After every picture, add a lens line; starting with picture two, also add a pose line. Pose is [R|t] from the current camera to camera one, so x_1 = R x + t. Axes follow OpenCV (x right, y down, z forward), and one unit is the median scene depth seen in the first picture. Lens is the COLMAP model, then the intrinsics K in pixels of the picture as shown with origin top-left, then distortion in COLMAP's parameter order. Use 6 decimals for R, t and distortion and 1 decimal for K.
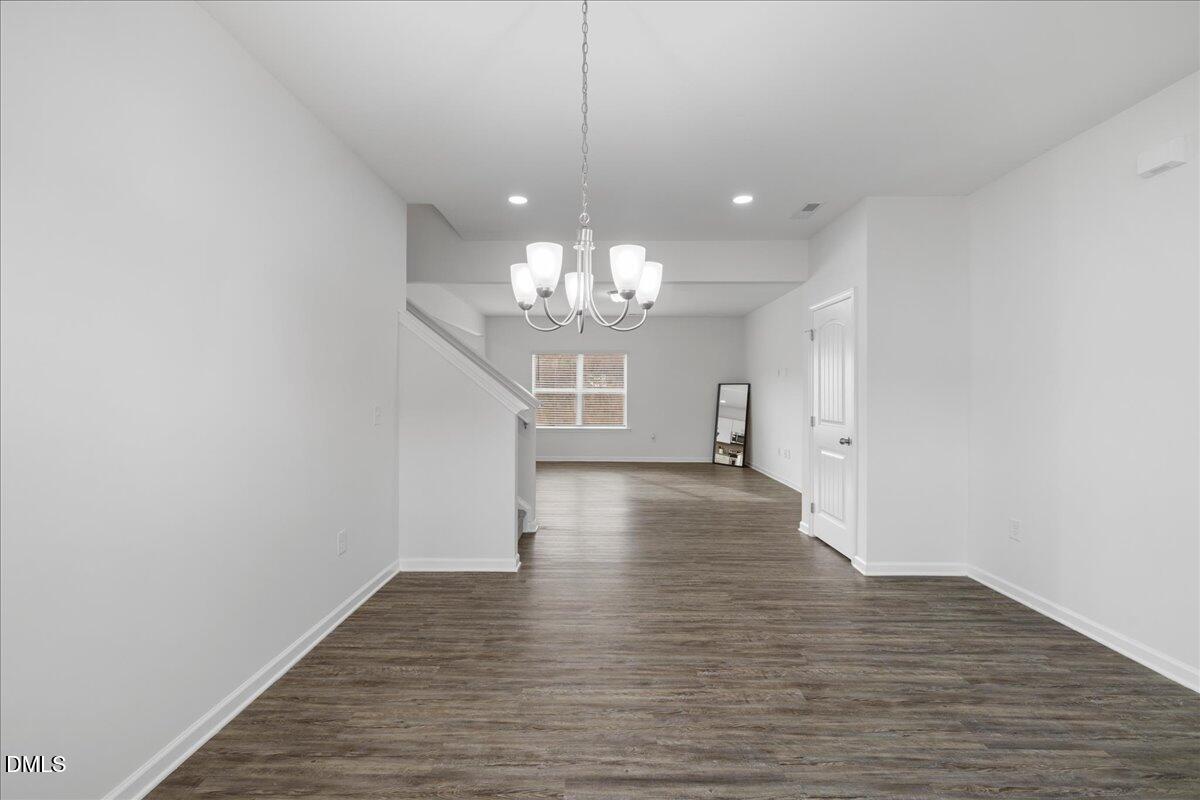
lens RADIAL K [[508.4, 0, 595.4], [0, 508.4, 396.1], [0, 0, 1]] dist [-0.000501, 0.000018]
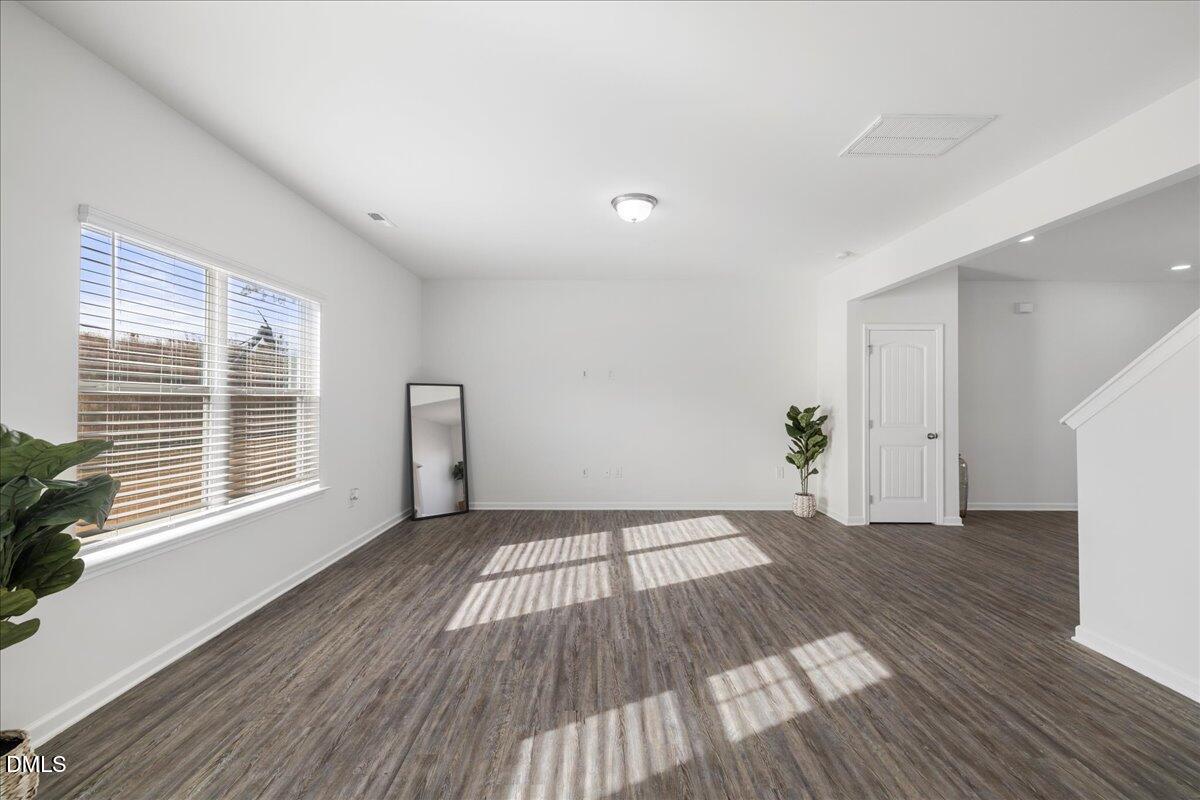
lens RADIAL K [[508.4, 0, 595.4], [0, 508.4, 396.1], [0, 0, 1]] dist [-0.000501, 0.000018]
pose [[-0.021082, 0.001027, 0.999777, -1.567404], [0.005535, 0.999984, -0.000910, -0.037250], [-0.999762, 0.005514, -0.021088, 3.447156]]
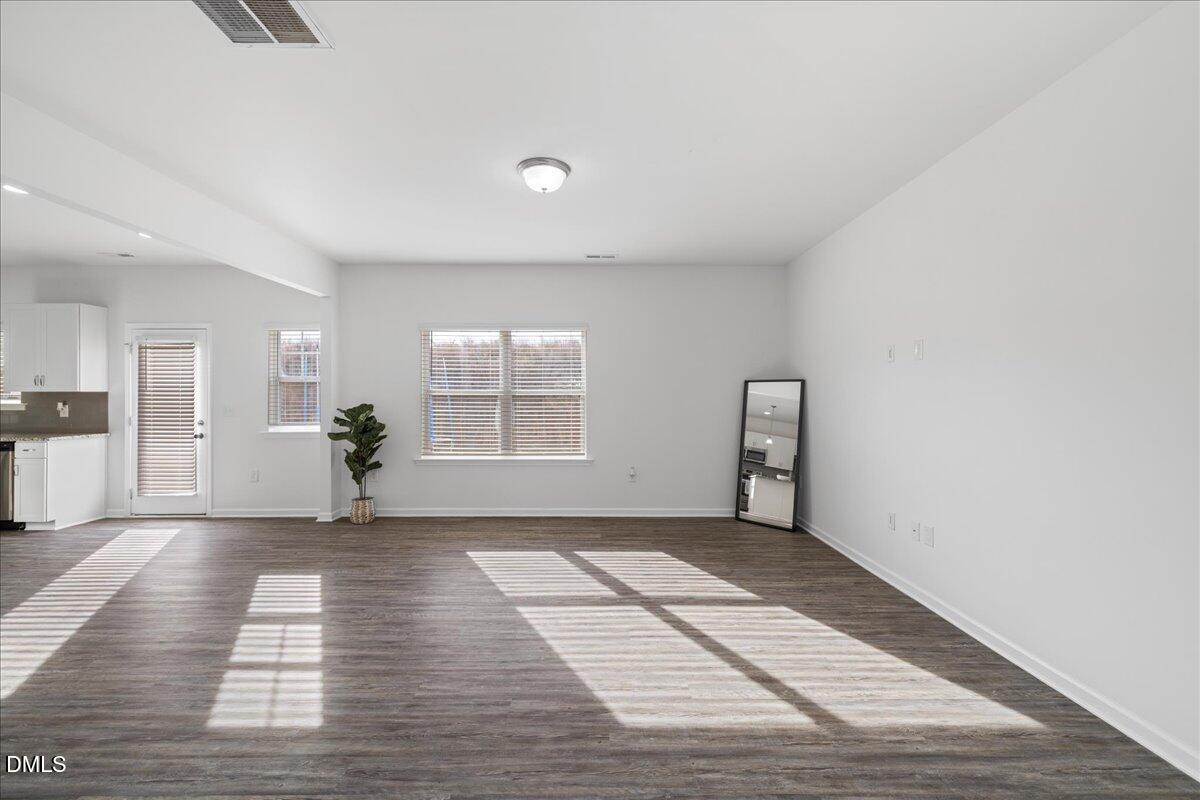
lens RADIAL K [[508.4, 0, 595.4], [0, 508.4, 396.1], [0, 0, 1]] dist [-0.000501, 0.000018]
pose [[0.999723, -0.004105, 0.023171, 0.251875], [0.004250, 0.999971, -0.006247, -0.019040], [-0.023144, 0.006343, 0.999712, 1.798894]]
